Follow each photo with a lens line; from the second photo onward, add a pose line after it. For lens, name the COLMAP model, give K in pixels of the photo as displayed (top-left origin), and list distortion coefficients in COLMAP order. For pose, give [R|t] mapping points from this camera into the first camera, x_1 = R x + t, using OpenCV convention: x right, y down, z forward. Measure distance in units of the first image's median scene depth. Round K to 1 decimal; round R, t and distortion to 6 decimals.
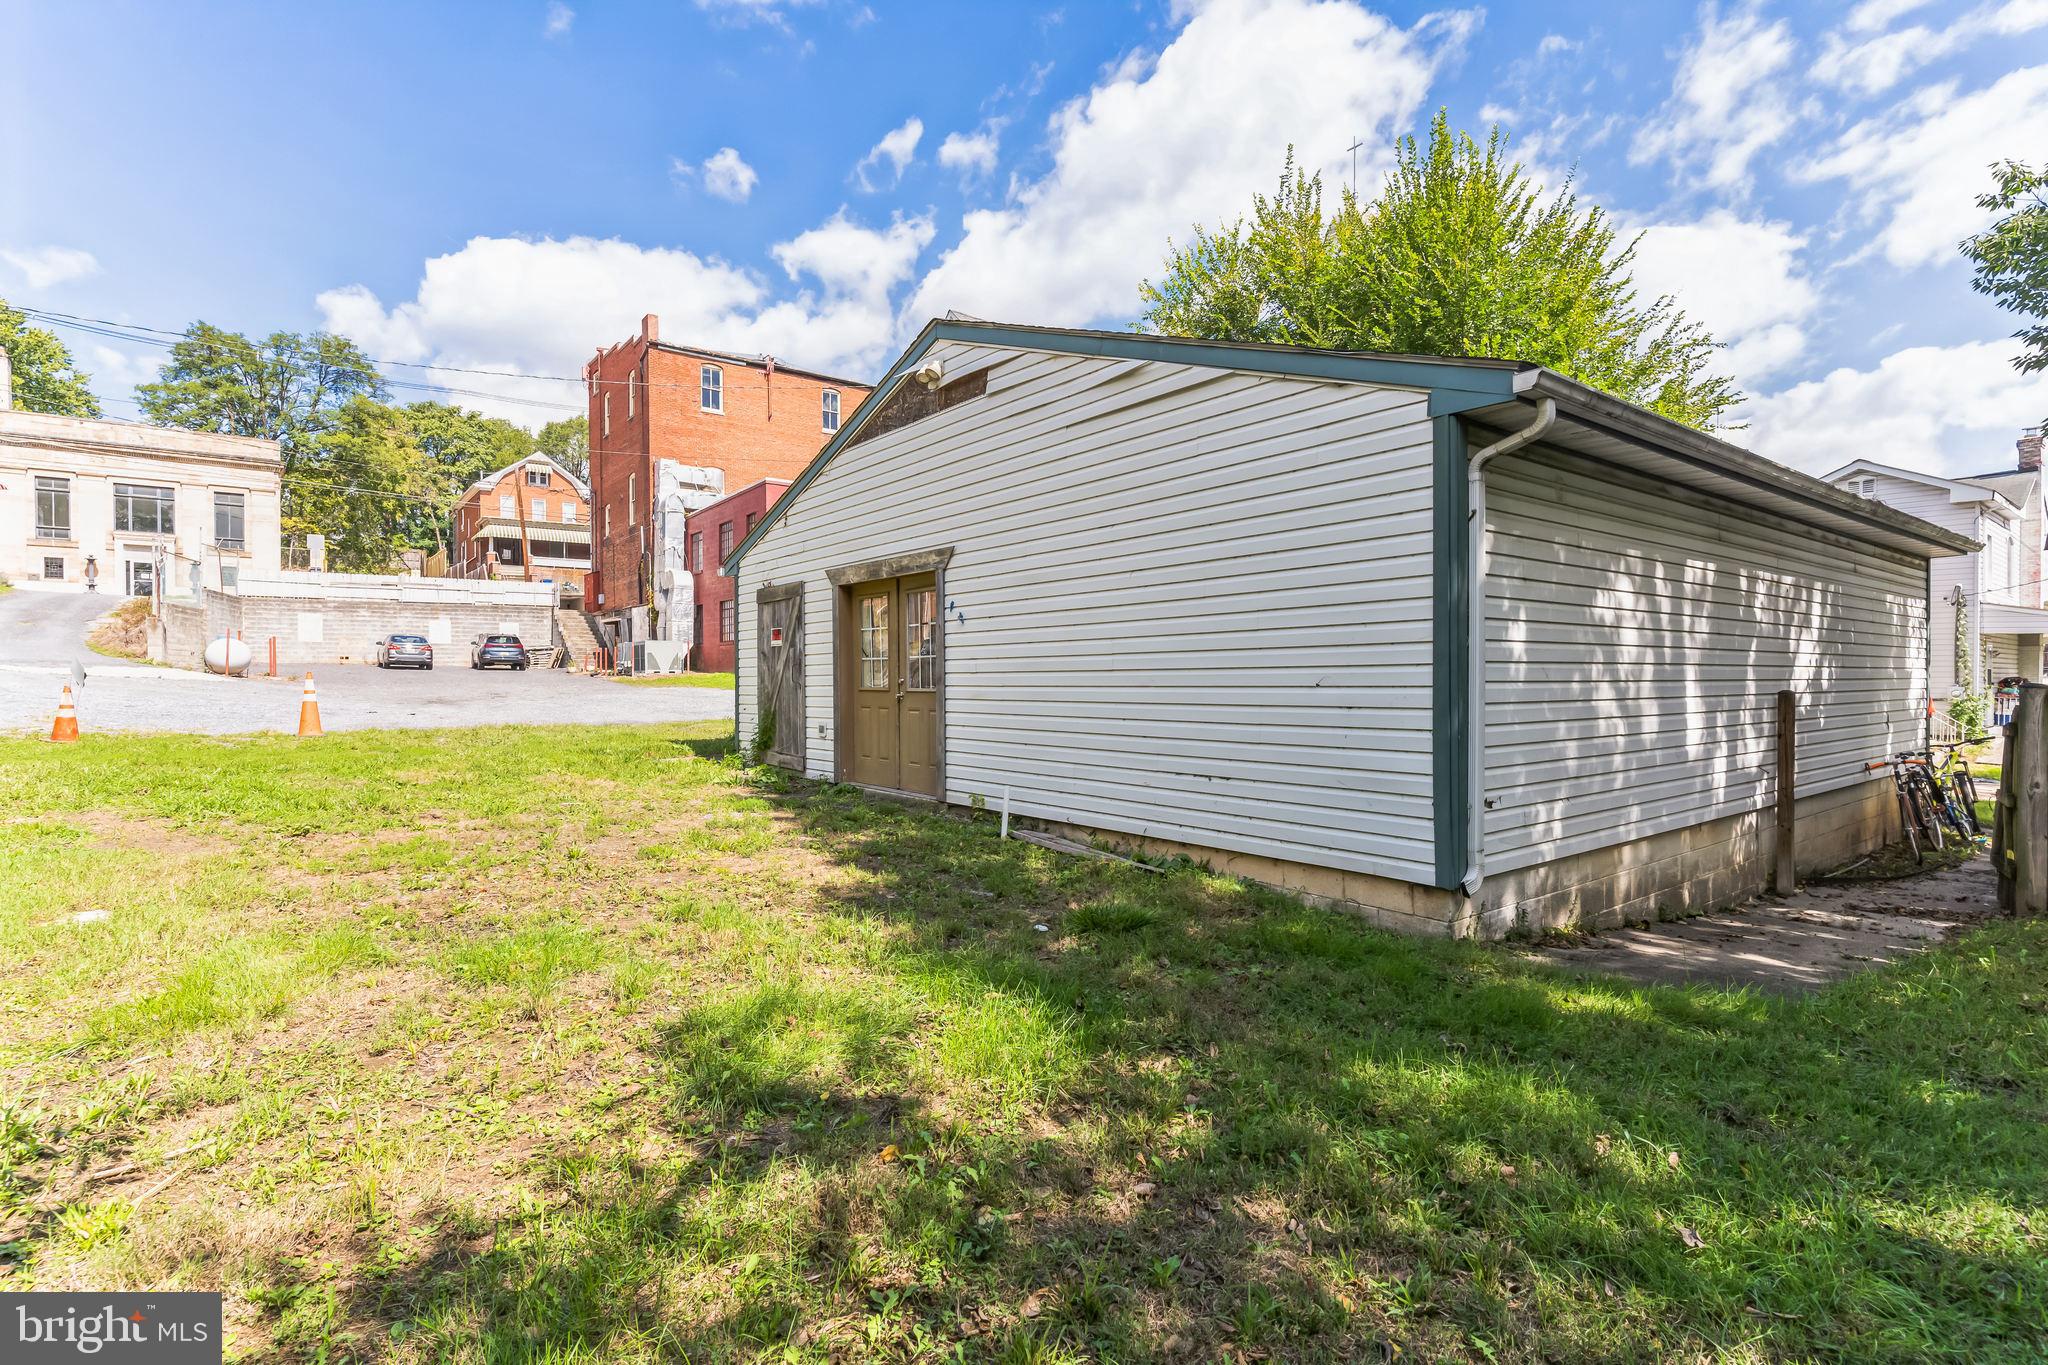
lens RADIAL K [[993.7, 0, 1024.0], [0, 993.7, 682.5], [0, 0, 1]] dist [0.000201, -0.000009]
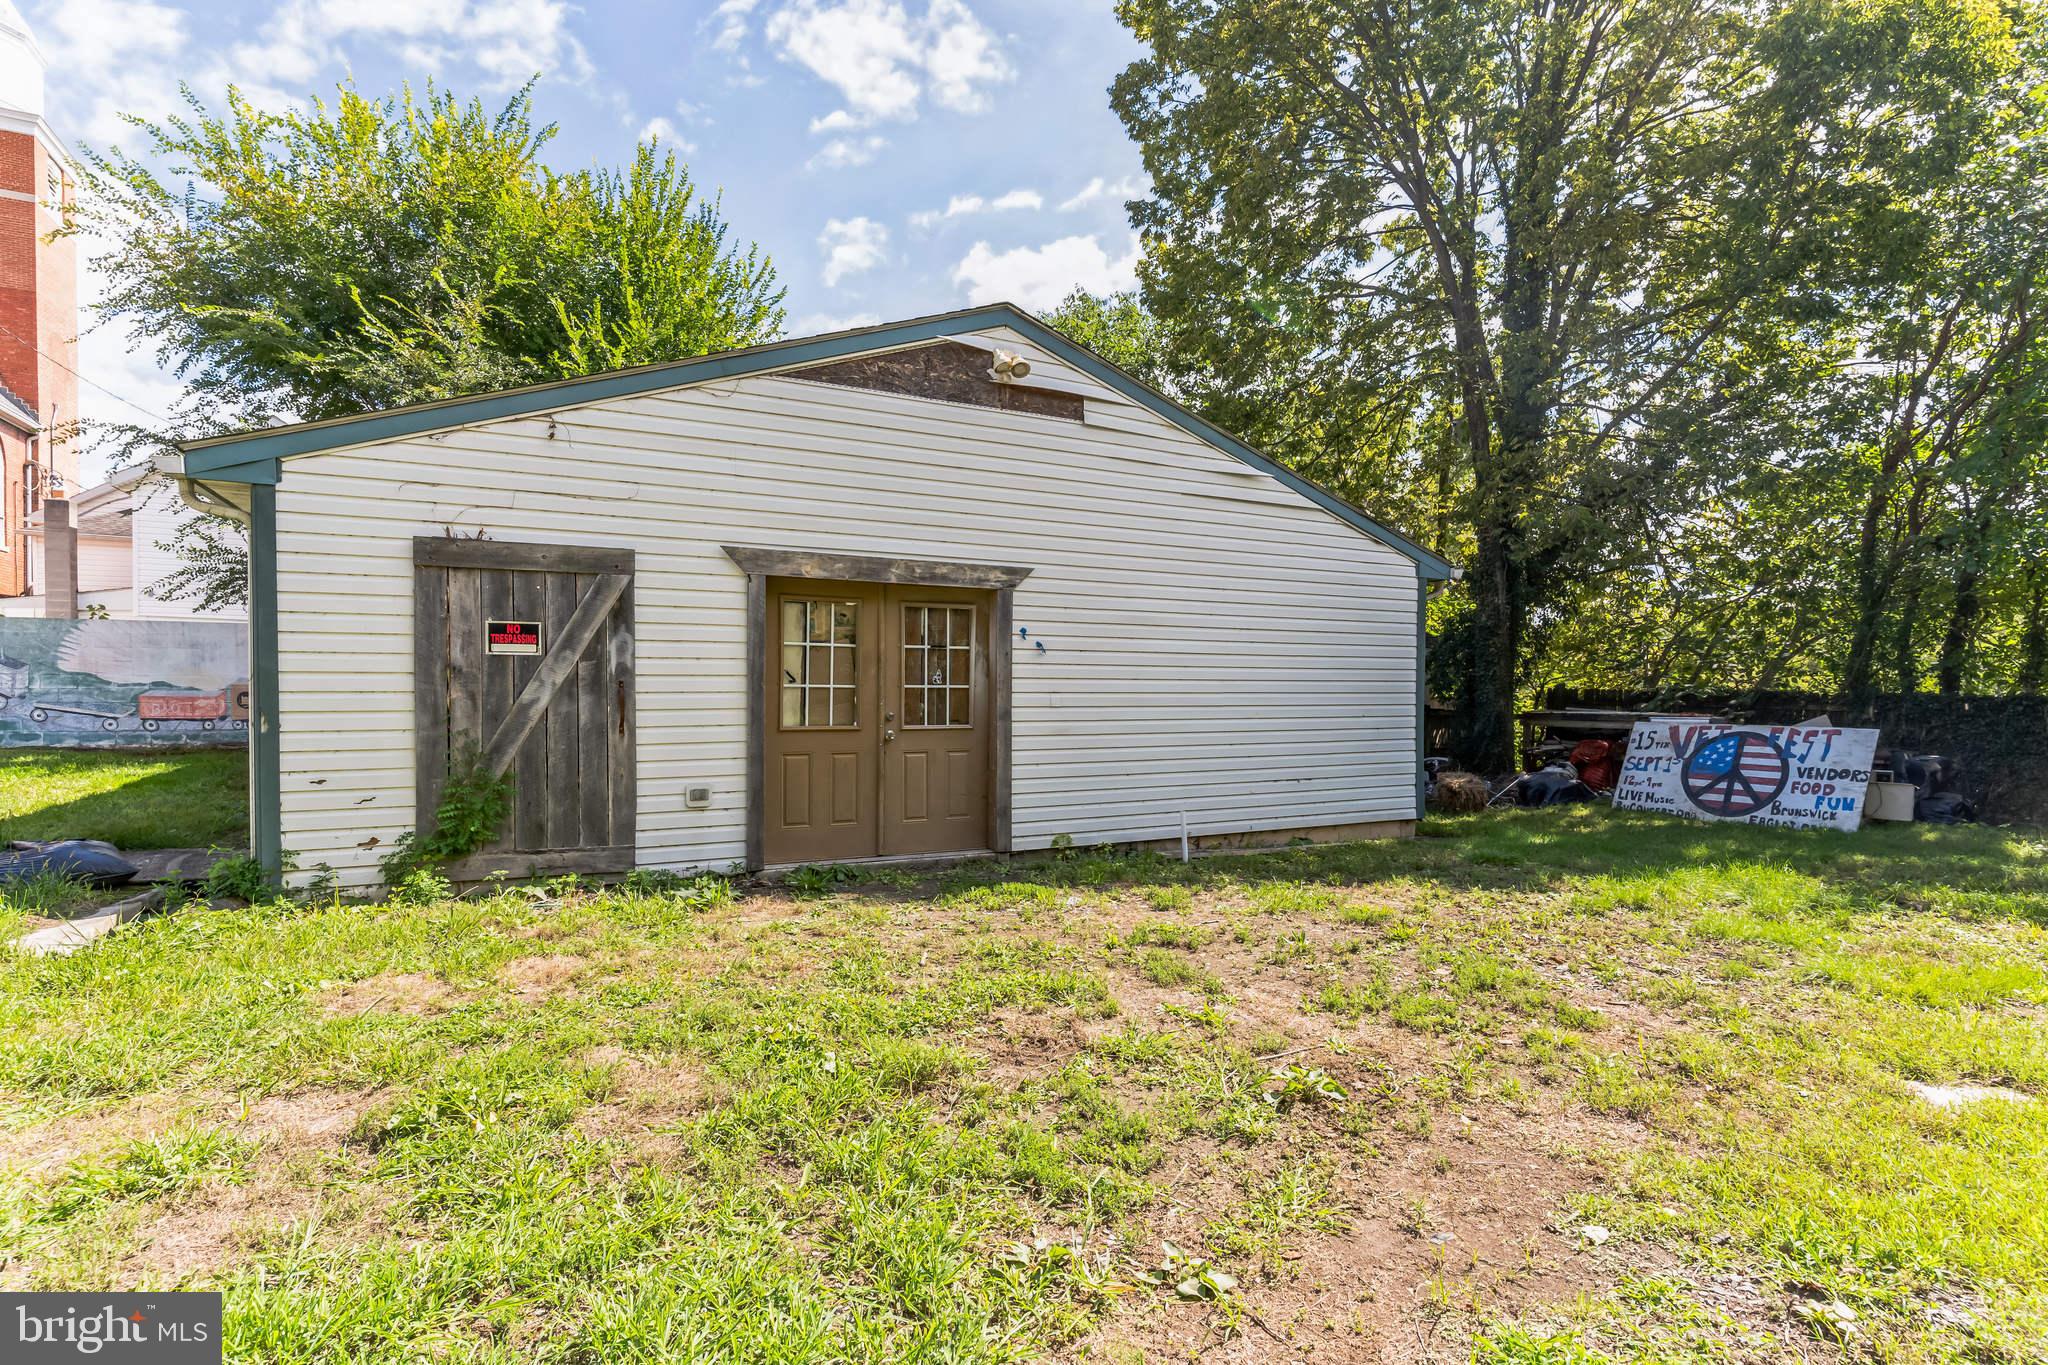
lens RADIAL K [[993.7, 0, 1024.0], [0, 993.7, 682.5], [0, 0, 1]] dist [0.000201, -0.000009]
pose [[0.168504, -0.002598, 0.985697, -0.960265], [-0.012297, 0.999913, 0.004738, -0.035933], [-0.985624, -0.012919, 0.168458, 0.842490]]
